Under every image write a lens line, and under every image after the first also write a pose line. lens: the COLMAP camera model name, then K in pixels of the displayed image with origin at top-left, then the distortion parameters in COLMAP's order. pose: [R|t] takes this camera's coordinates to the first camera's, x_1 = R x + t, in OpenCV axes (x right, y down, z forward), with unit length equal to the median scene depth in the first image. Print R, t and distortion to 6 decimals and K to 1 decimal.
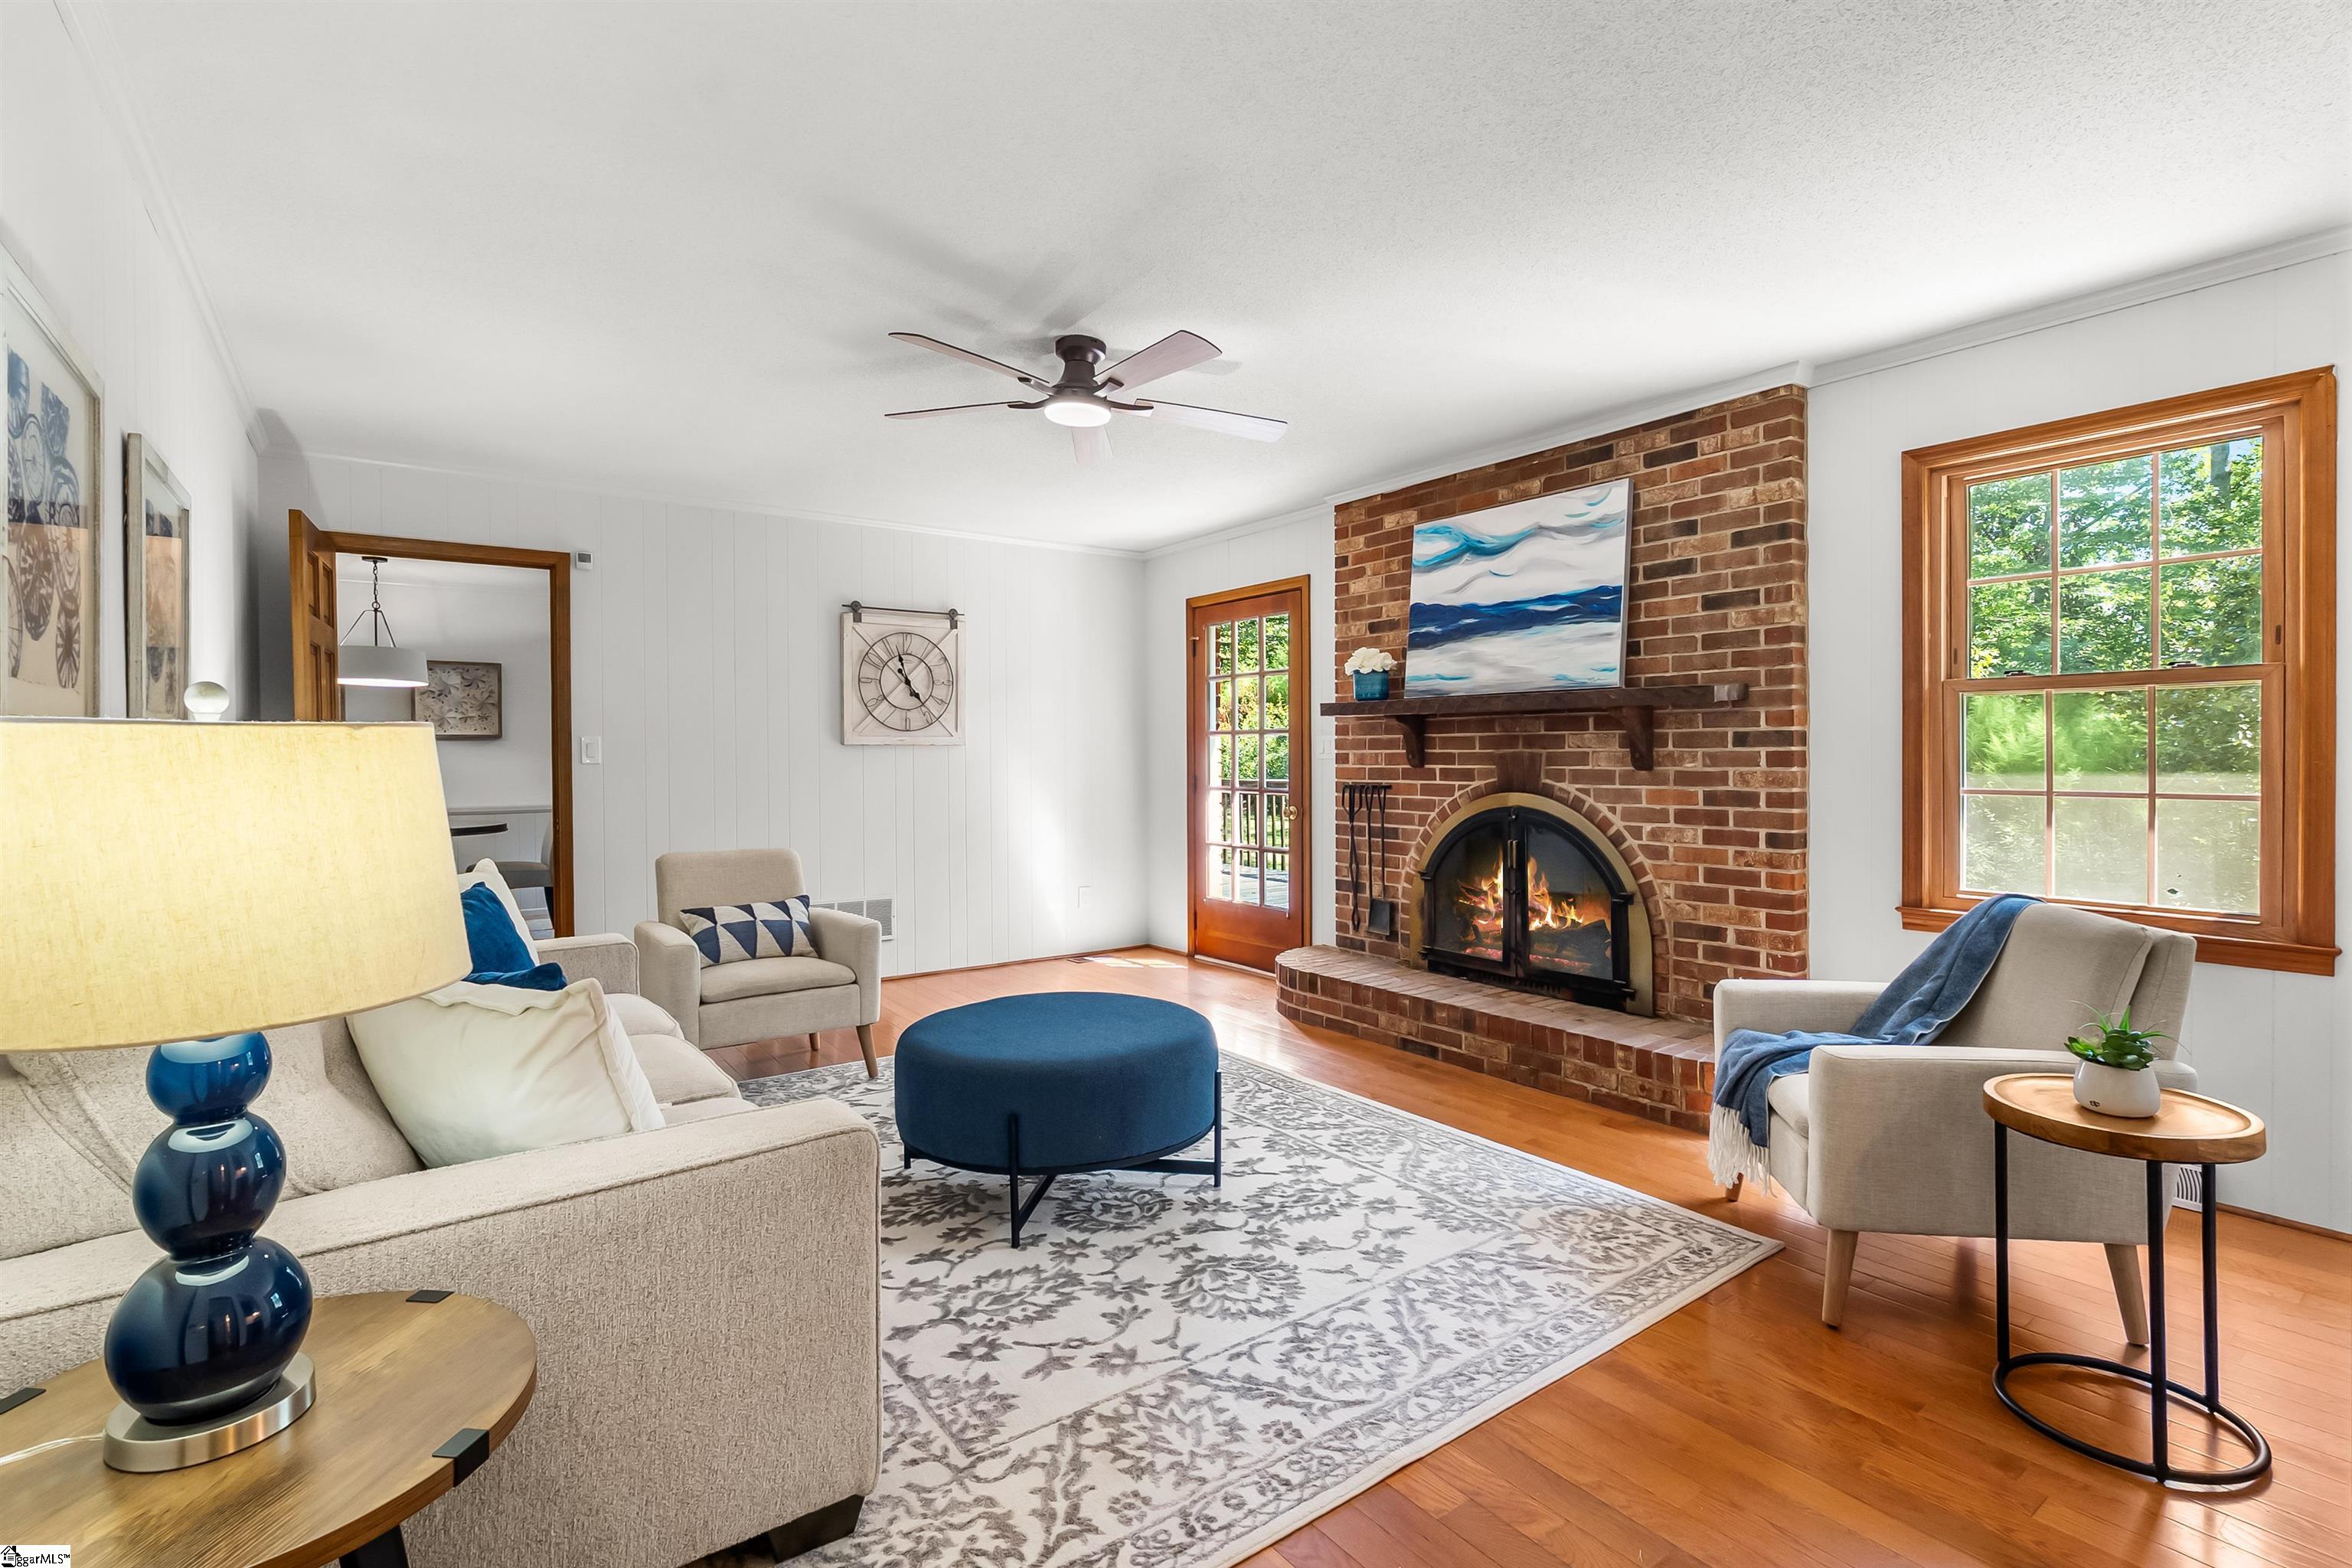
lens RADIAL K [[1093.4, 0, 1175.5], [0, 1093.4, 767.9], [0, 0, 1]] dist [-0.004764, -0.000699]
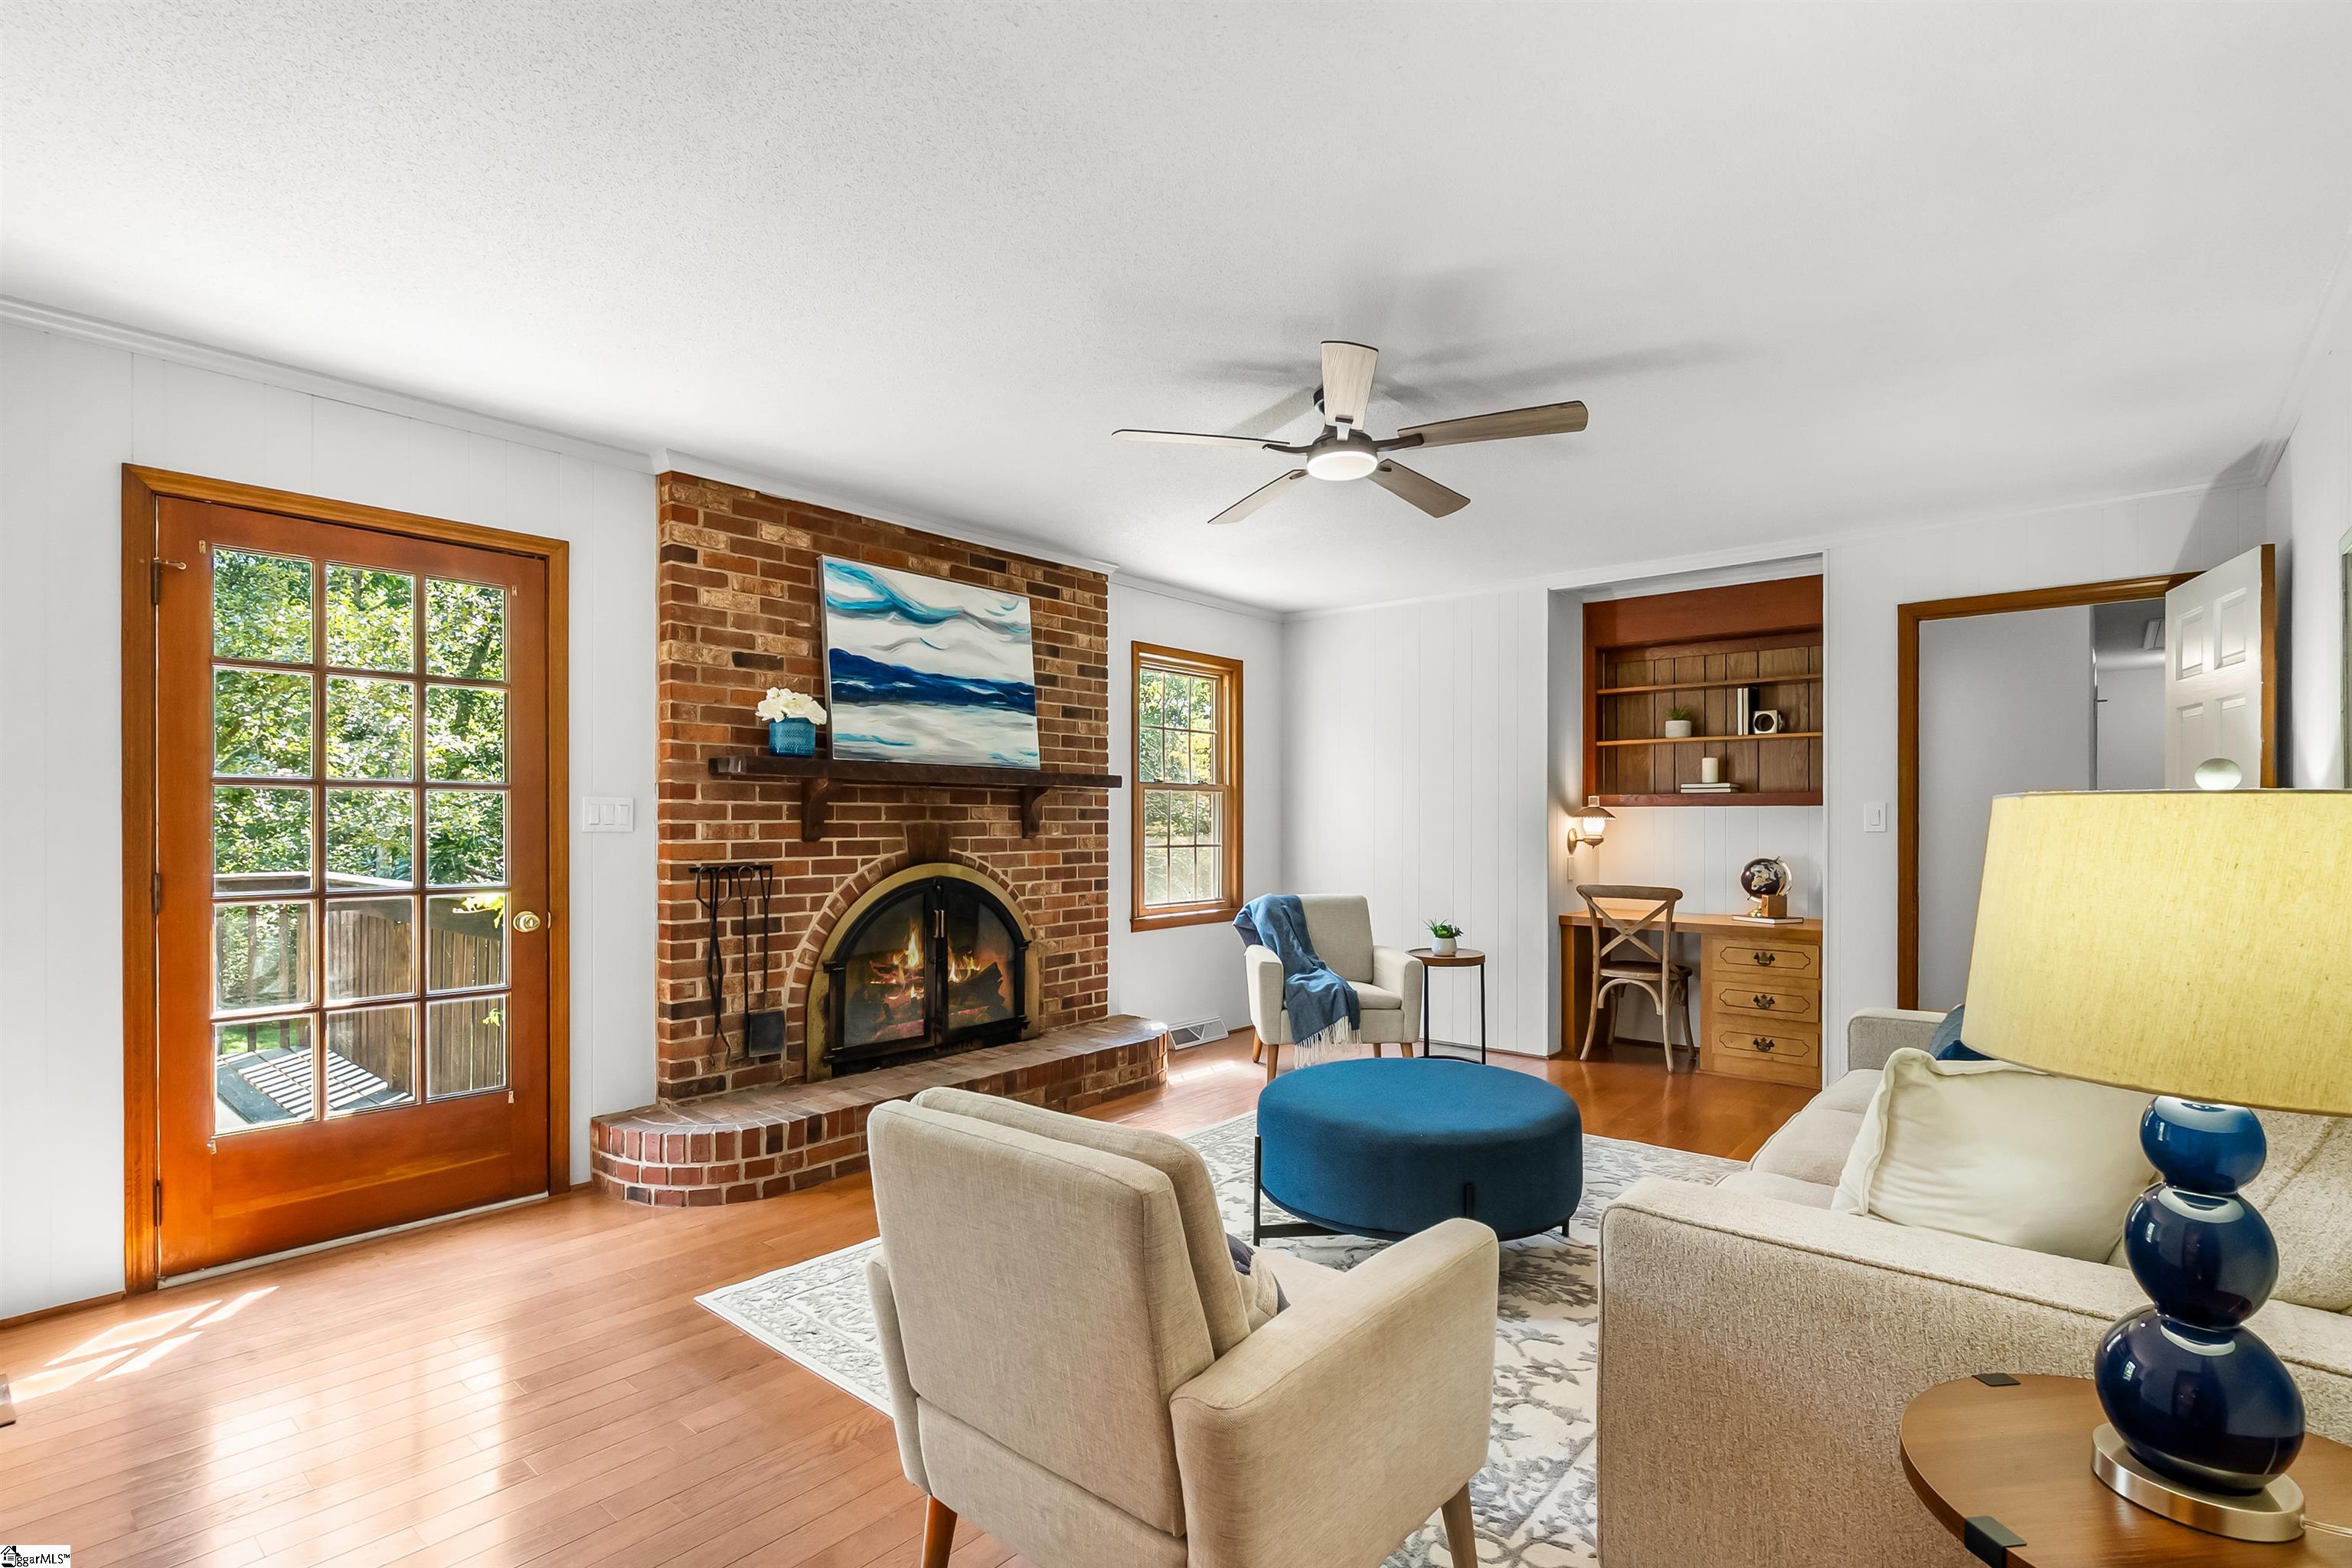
lens RADIAL K [[1093.4, 0, 1173.0], [0, 1093.4, 821.5], [0, 0, 1]] dist [-0.004764, -0.000699]
pose [[-0.228350, 0.004753, 0.973567, -0.708009], [0.013997, 0.999901, -0.001599, -0.010976], [-0.973478, 0.013262, -0.228394, 0.990379]]
